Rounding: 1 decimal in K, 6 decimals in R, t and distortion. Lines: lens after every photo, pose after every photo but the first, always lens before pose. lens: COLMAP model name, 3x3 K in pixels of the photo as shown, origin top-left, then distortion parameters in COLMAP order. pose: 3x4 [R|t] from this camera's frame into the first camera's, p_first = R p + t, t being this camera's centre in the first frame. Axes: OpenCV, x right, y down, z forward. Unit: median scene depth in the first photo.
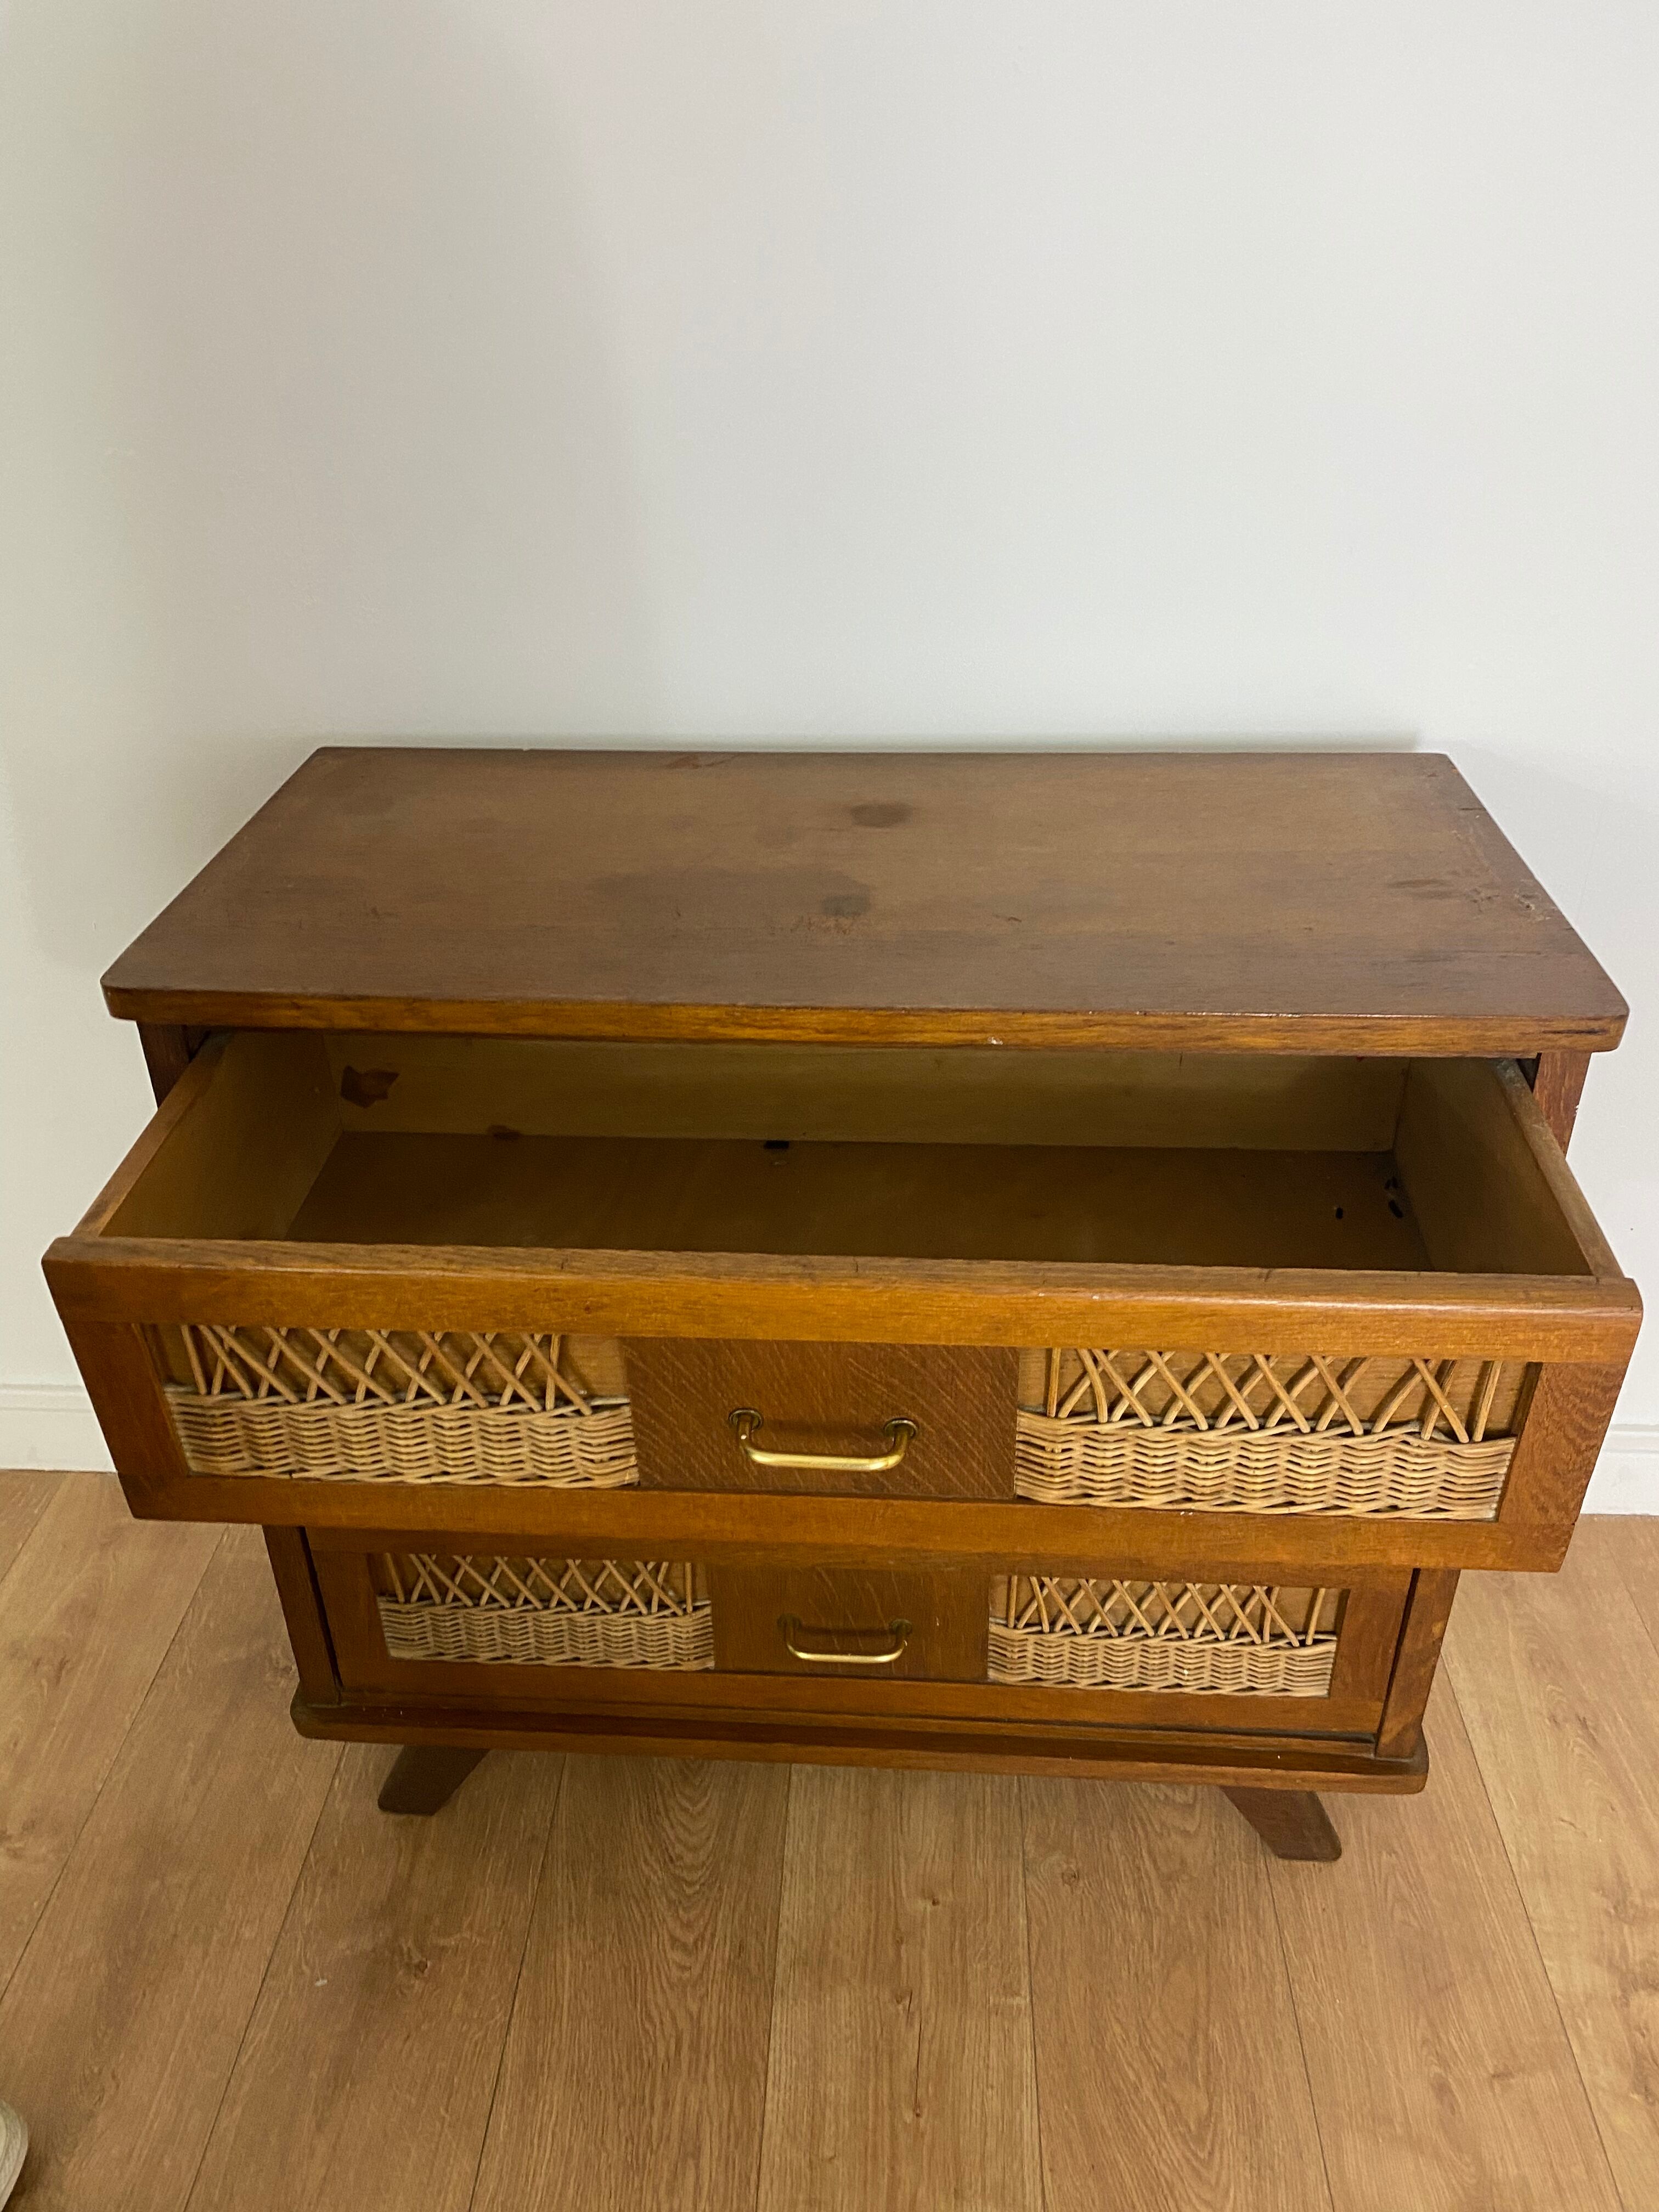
lens RADIAL K [[1682.6, 0, 806.4], [0, 1682.6, 1108.2], [0, 0, 1]] dist [0.003401, 0.004842]
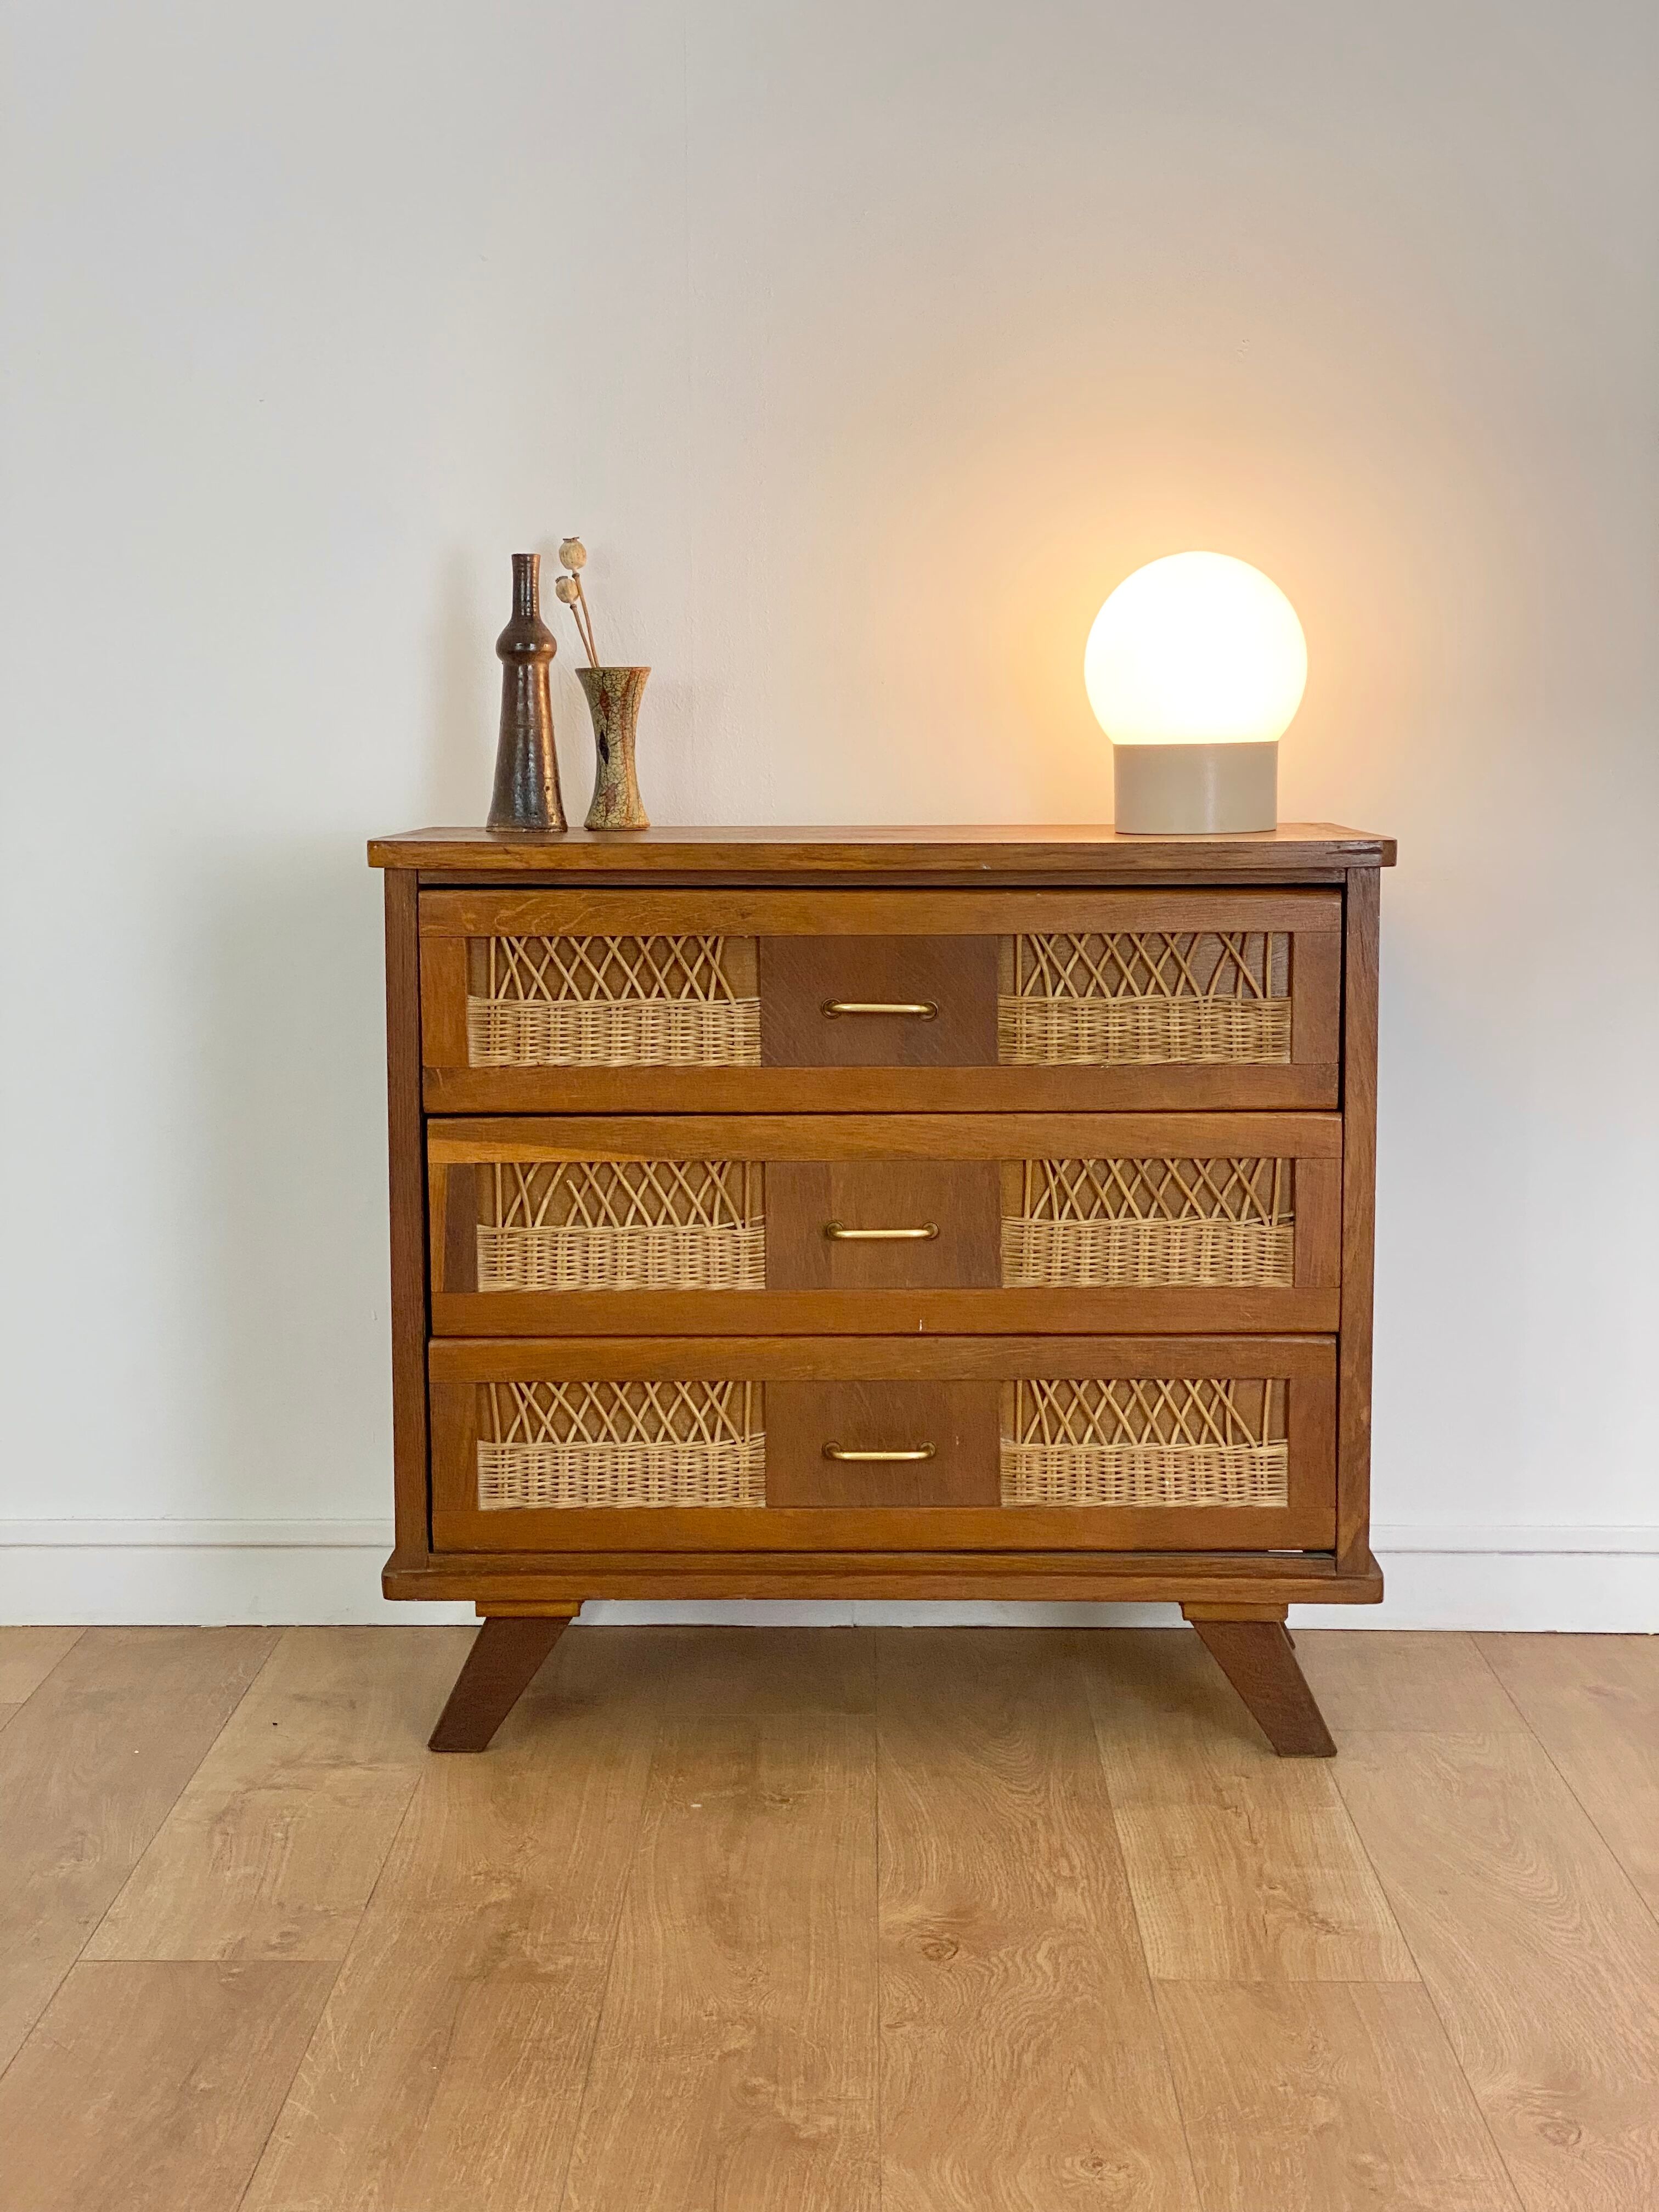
lens RADIAL K [[3084.1, 0, 833.0], [0, 3084.1, 1139.4], [0, 0, 1]] dist [0.061135, 0.182614]
pose [[0.998739, 0.009088, 0.049376, -0.117611], [0.011673, 0.914500, -0.404418, 0.977538], [-0.048830, 0.404484, 0.913241, -1.058029]]
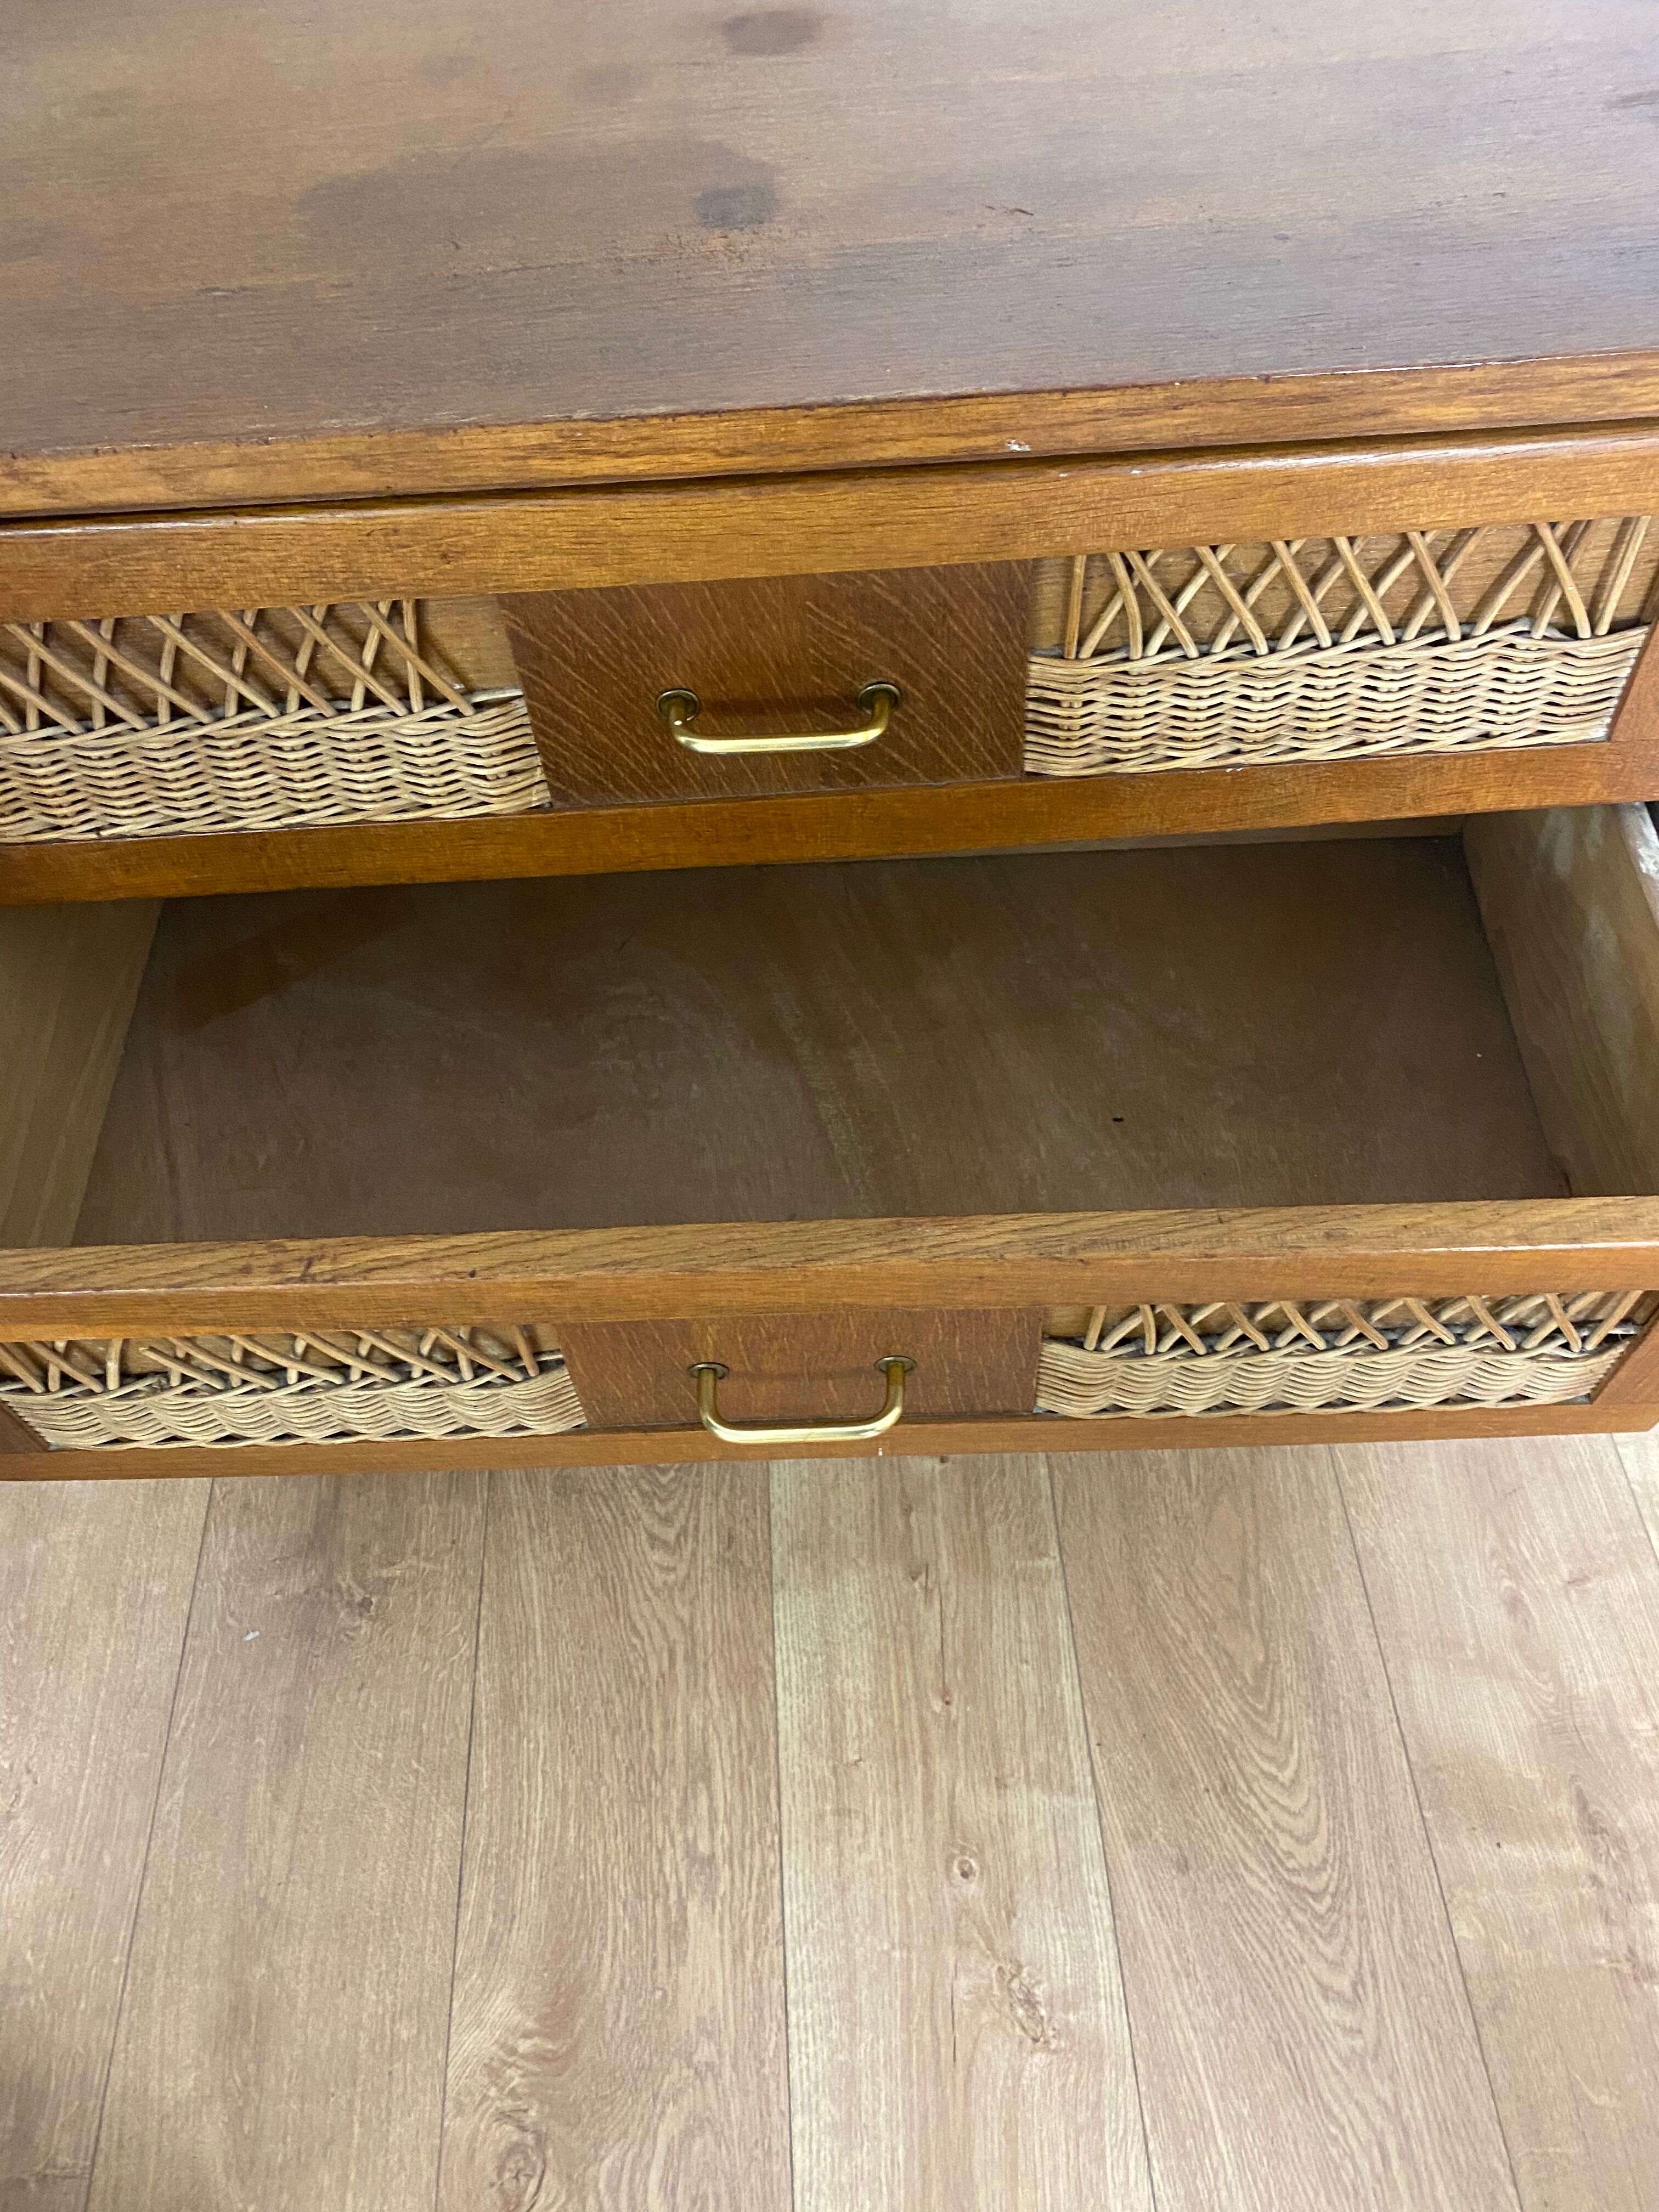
lens RADIAL K [[1688.8, 0, 838.8], [0, 1688.8, 1078.5], [0, 0, 1]] dist [0.030166, -0.053356]
pose [[0.993063, -0.104923, 0.053072, -0.004378], [0.078879, 0.929202, 0.361058, -0.040780], [-0.087198, -0.354367, 0.931032, 0.274855]]
